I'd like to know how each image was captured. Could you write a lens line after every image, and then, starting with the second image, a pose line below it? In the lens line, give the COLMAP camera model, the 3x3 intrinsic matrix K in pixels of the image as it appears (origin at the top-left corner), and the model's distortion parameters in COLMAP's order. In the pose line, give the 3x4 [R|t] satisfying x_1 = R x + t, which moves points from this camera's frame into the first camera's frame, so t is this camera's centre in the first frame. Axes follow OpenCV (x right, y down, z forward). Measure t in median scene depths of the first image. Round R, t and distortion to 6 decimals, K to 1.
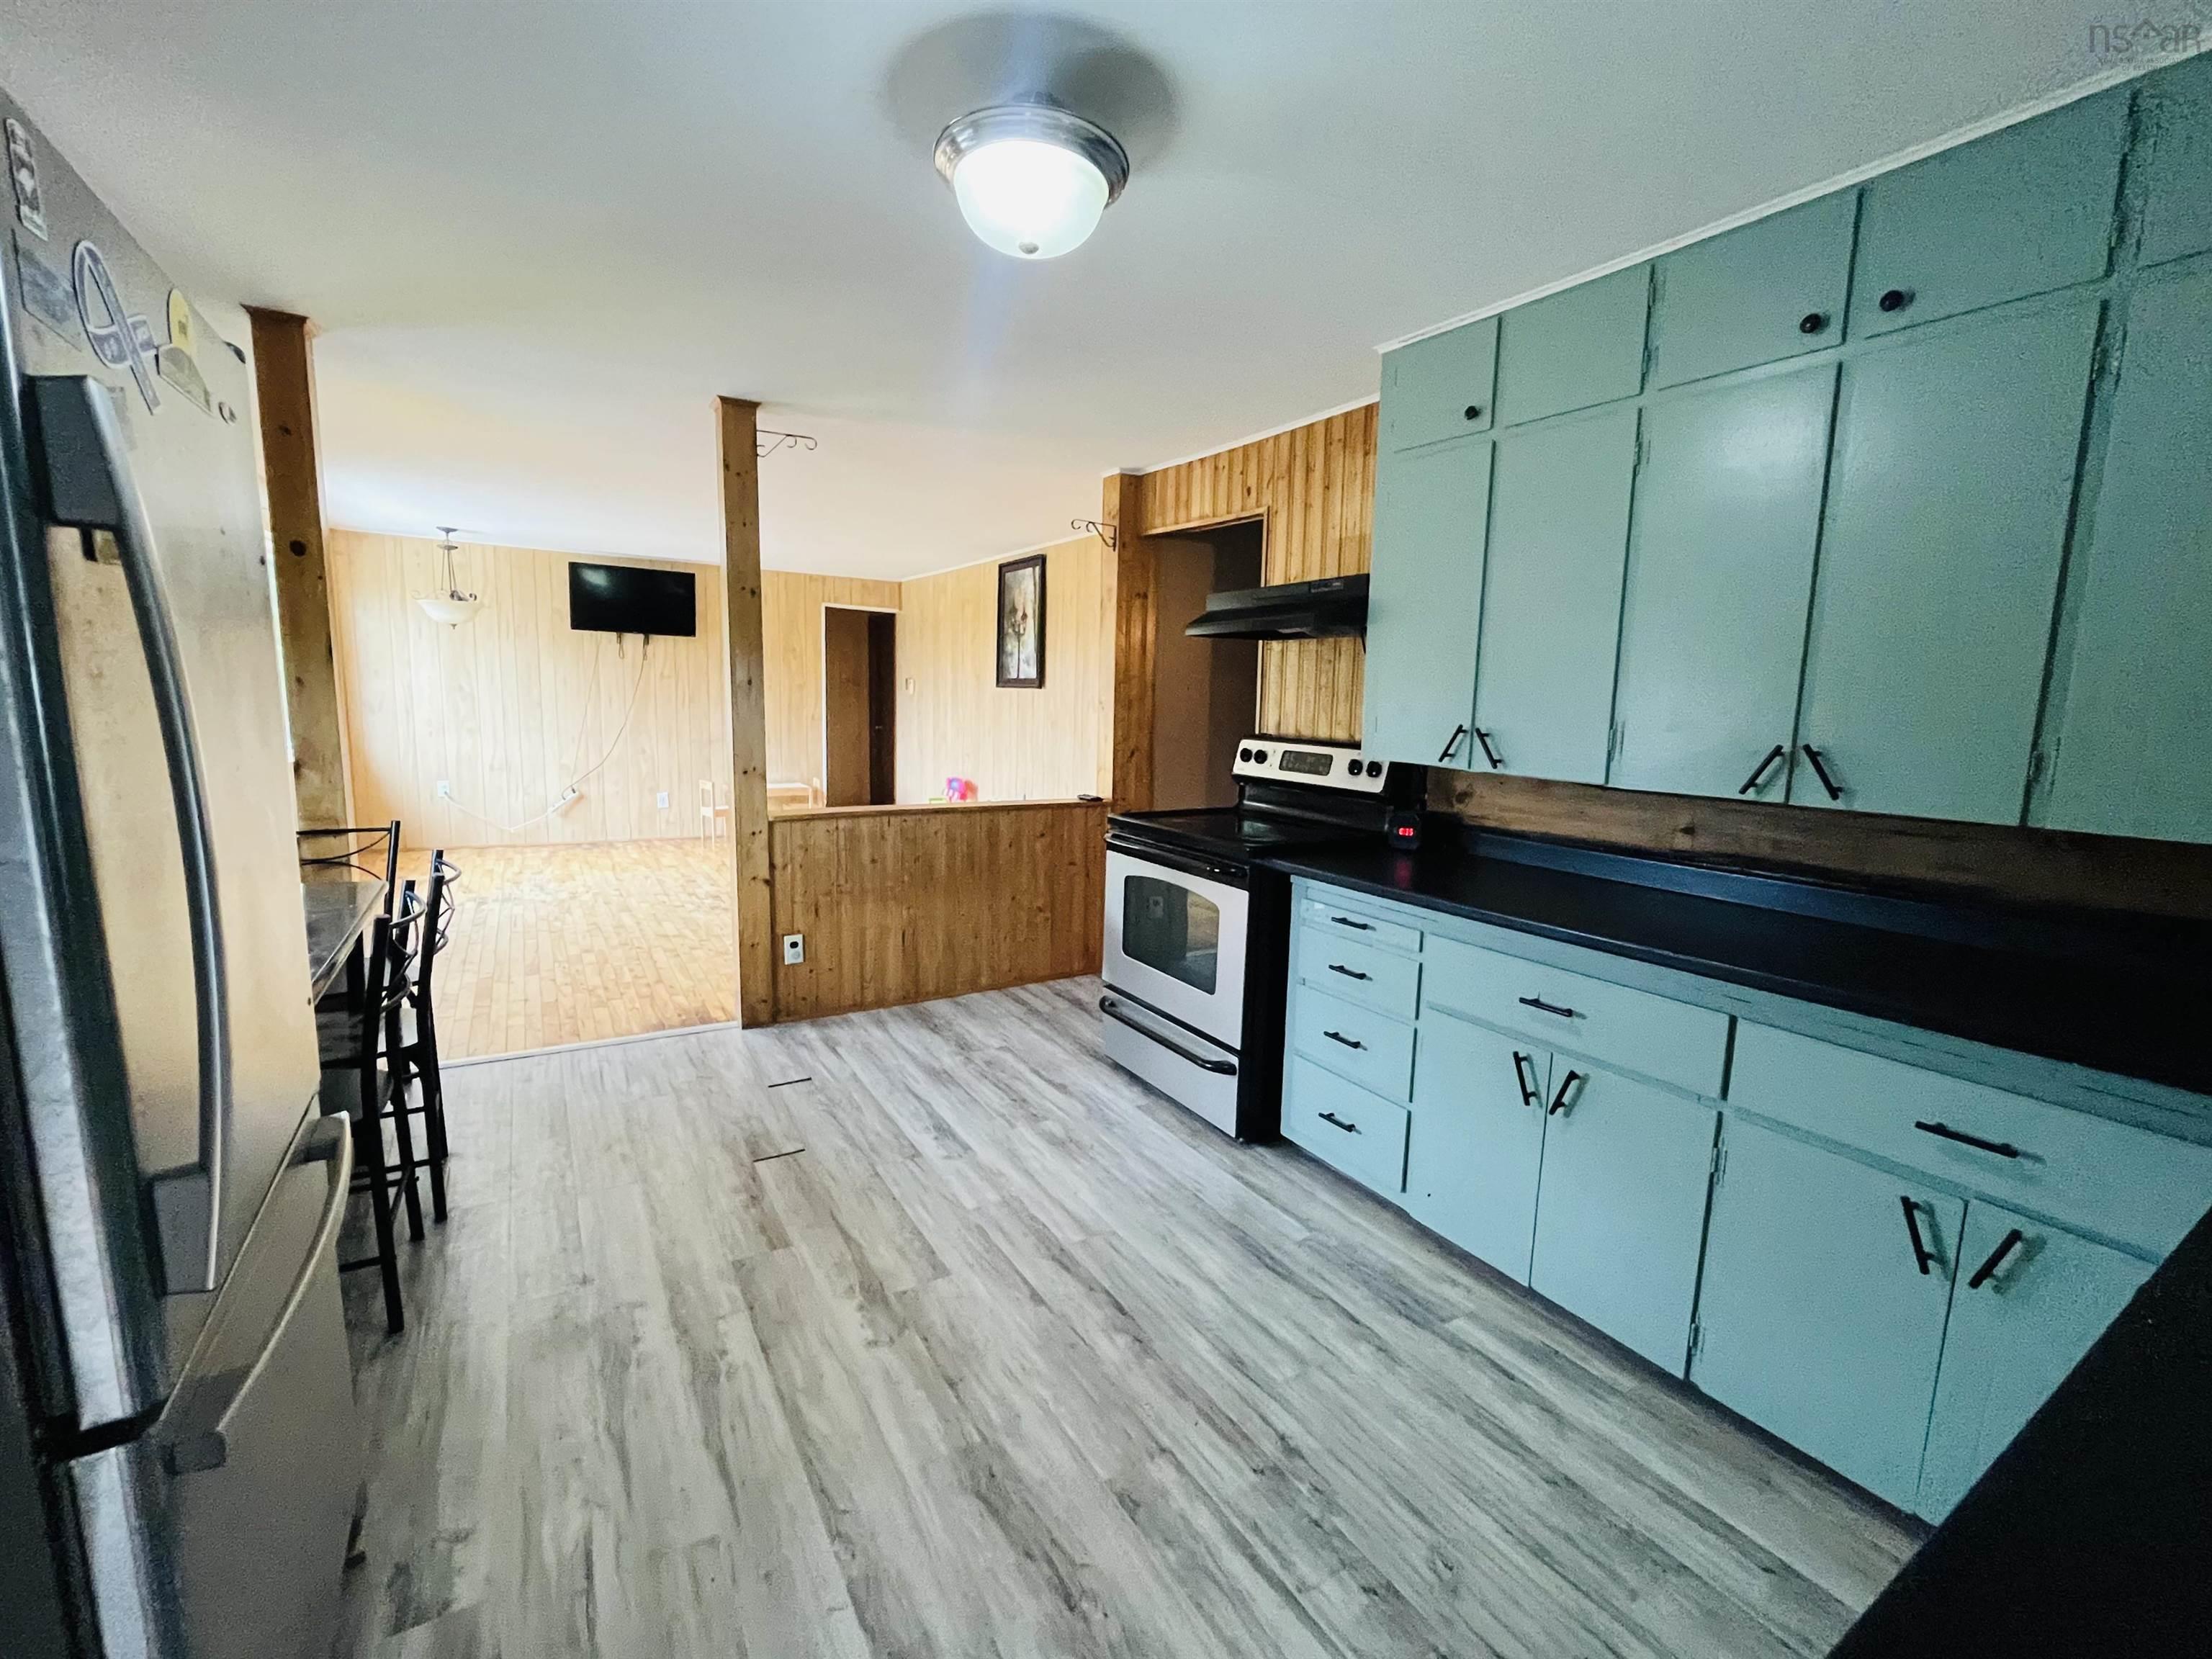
lens RADIAL K [[917.4, 0, 1103.5], [0, 917.4, 827.8], [0, 0, 1]] dist [-0.001055, 0.000255]
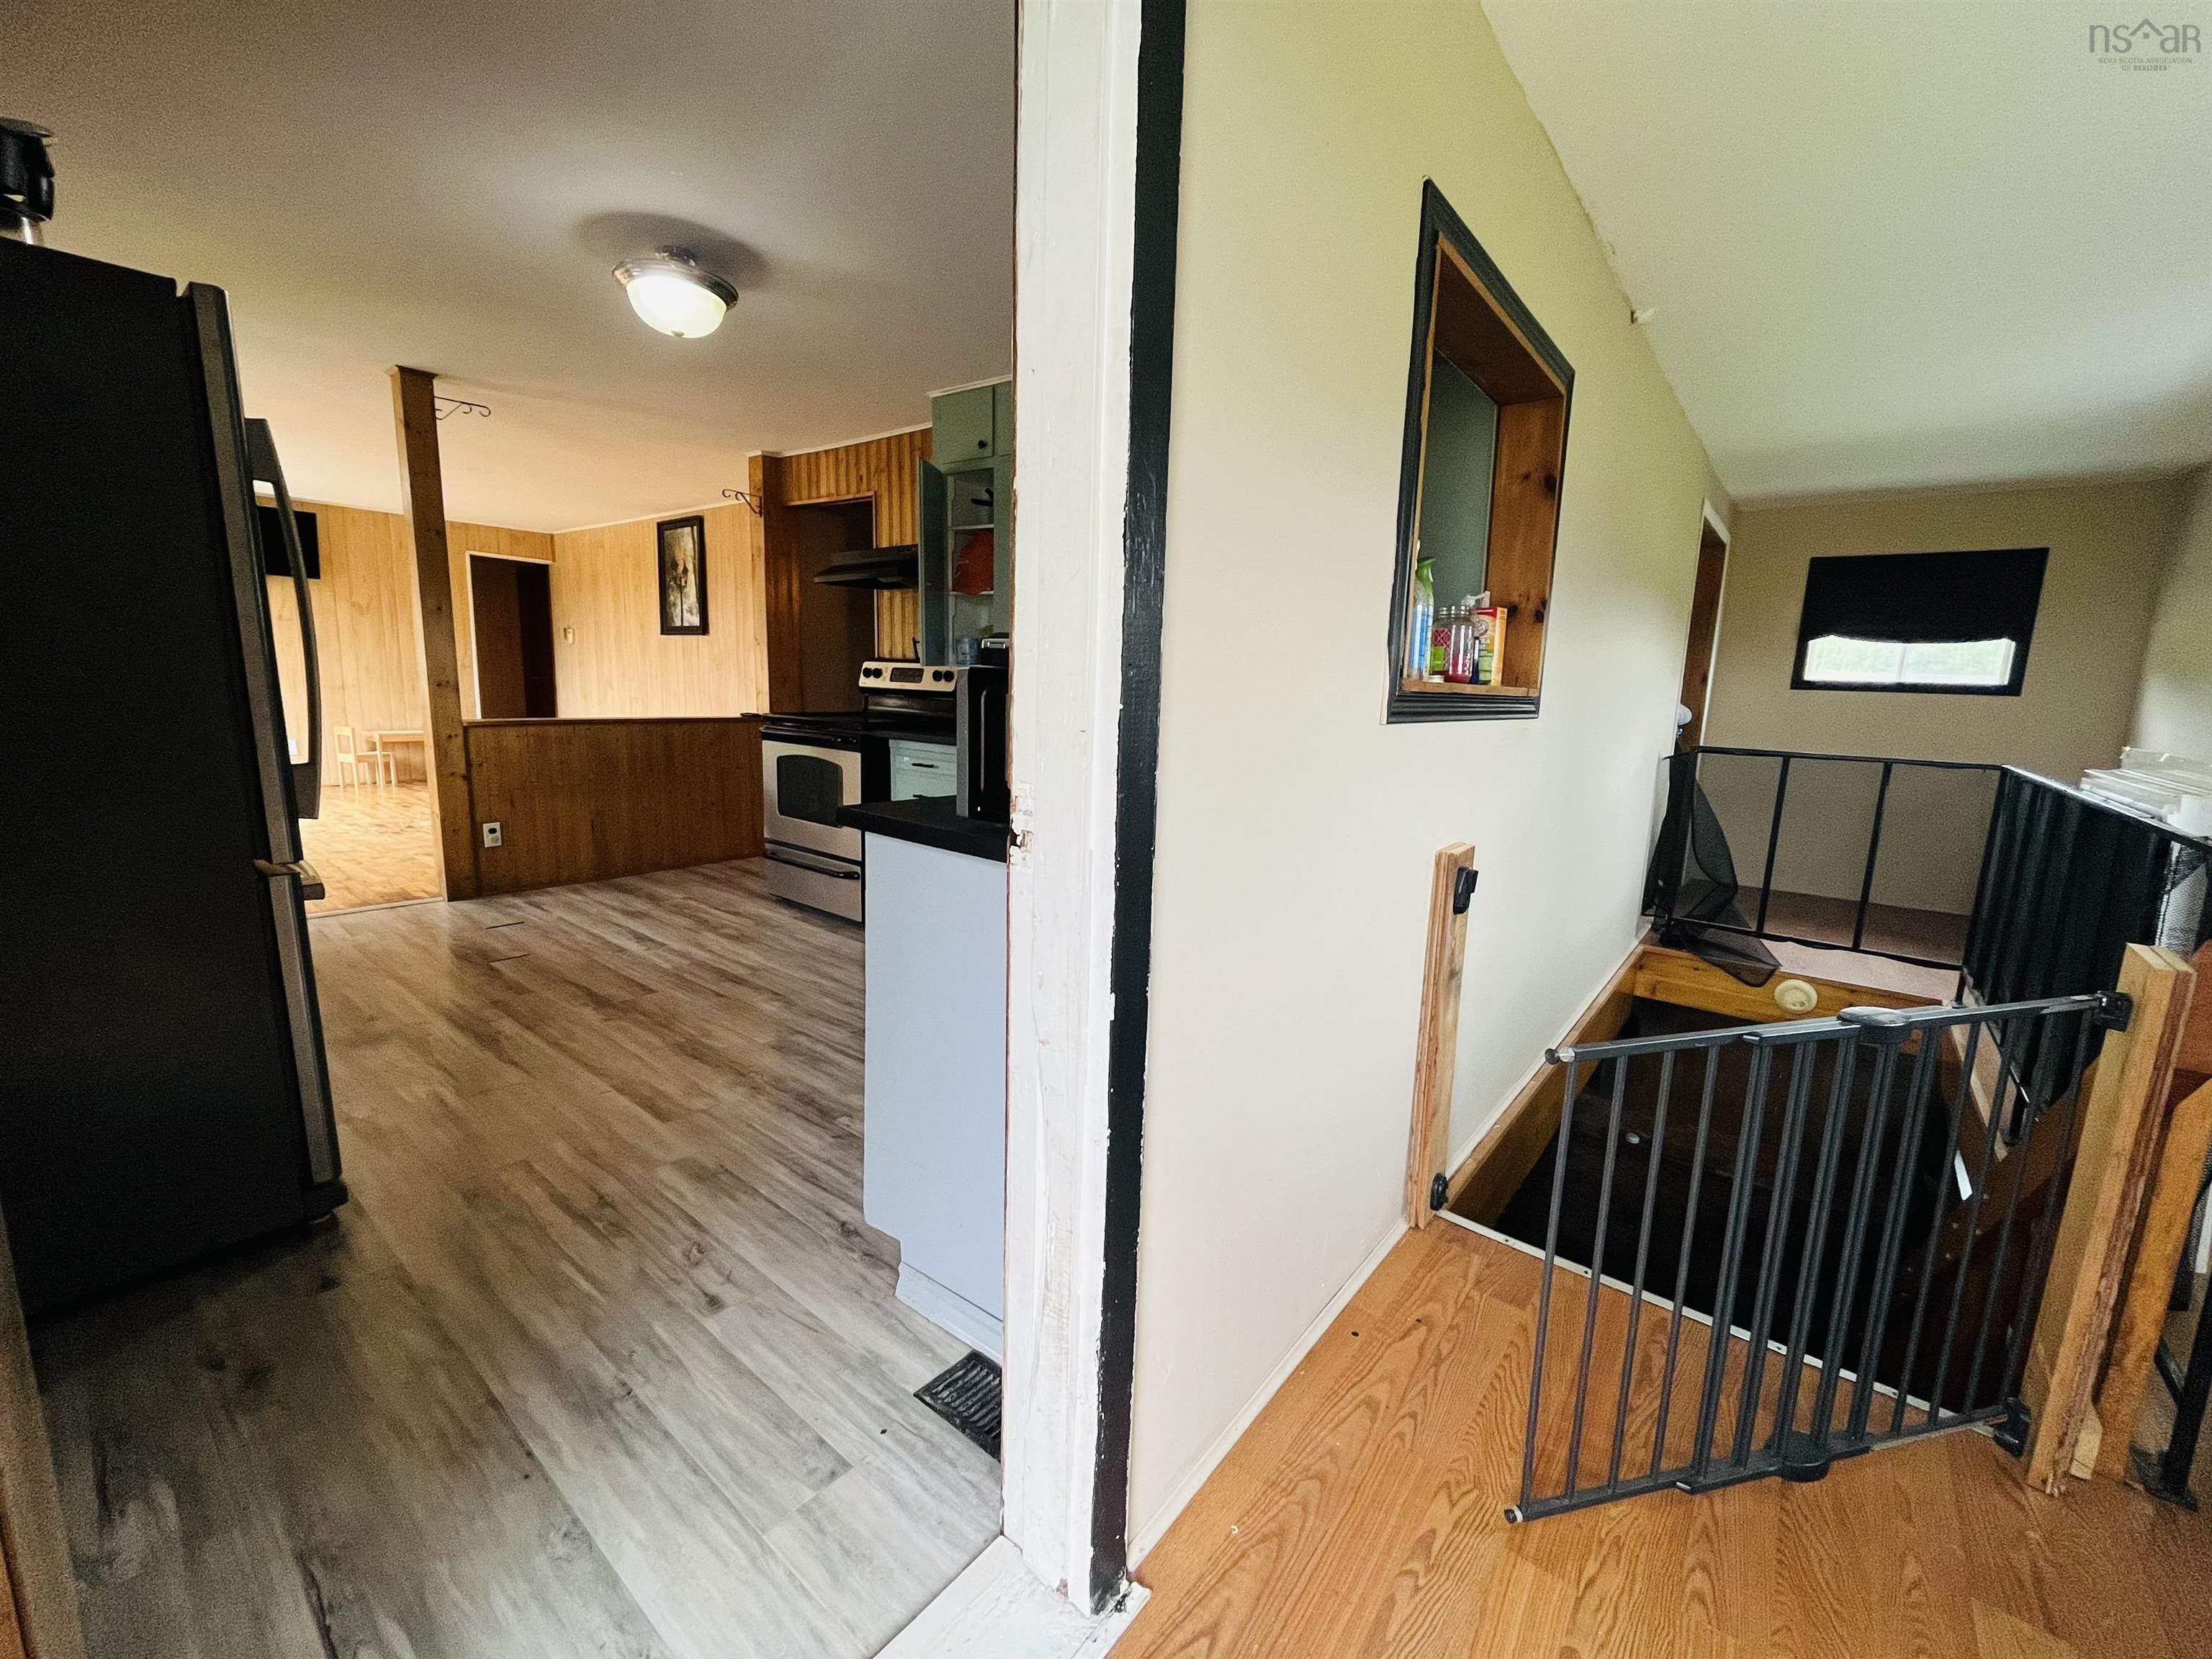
lens RADIAL K [[917.4, 0, 1103.4], [0, 917.4, 832.7], [0, 0, 1]] dist [-0.001055, 0.000255]
pose [[0.944886, -0.049337, 0.323661, 0.032338], [0.040073, 0.998576, 0.035229, 0.126171], [-0.324938, -0.020317, 0.945517, -0.421141]]
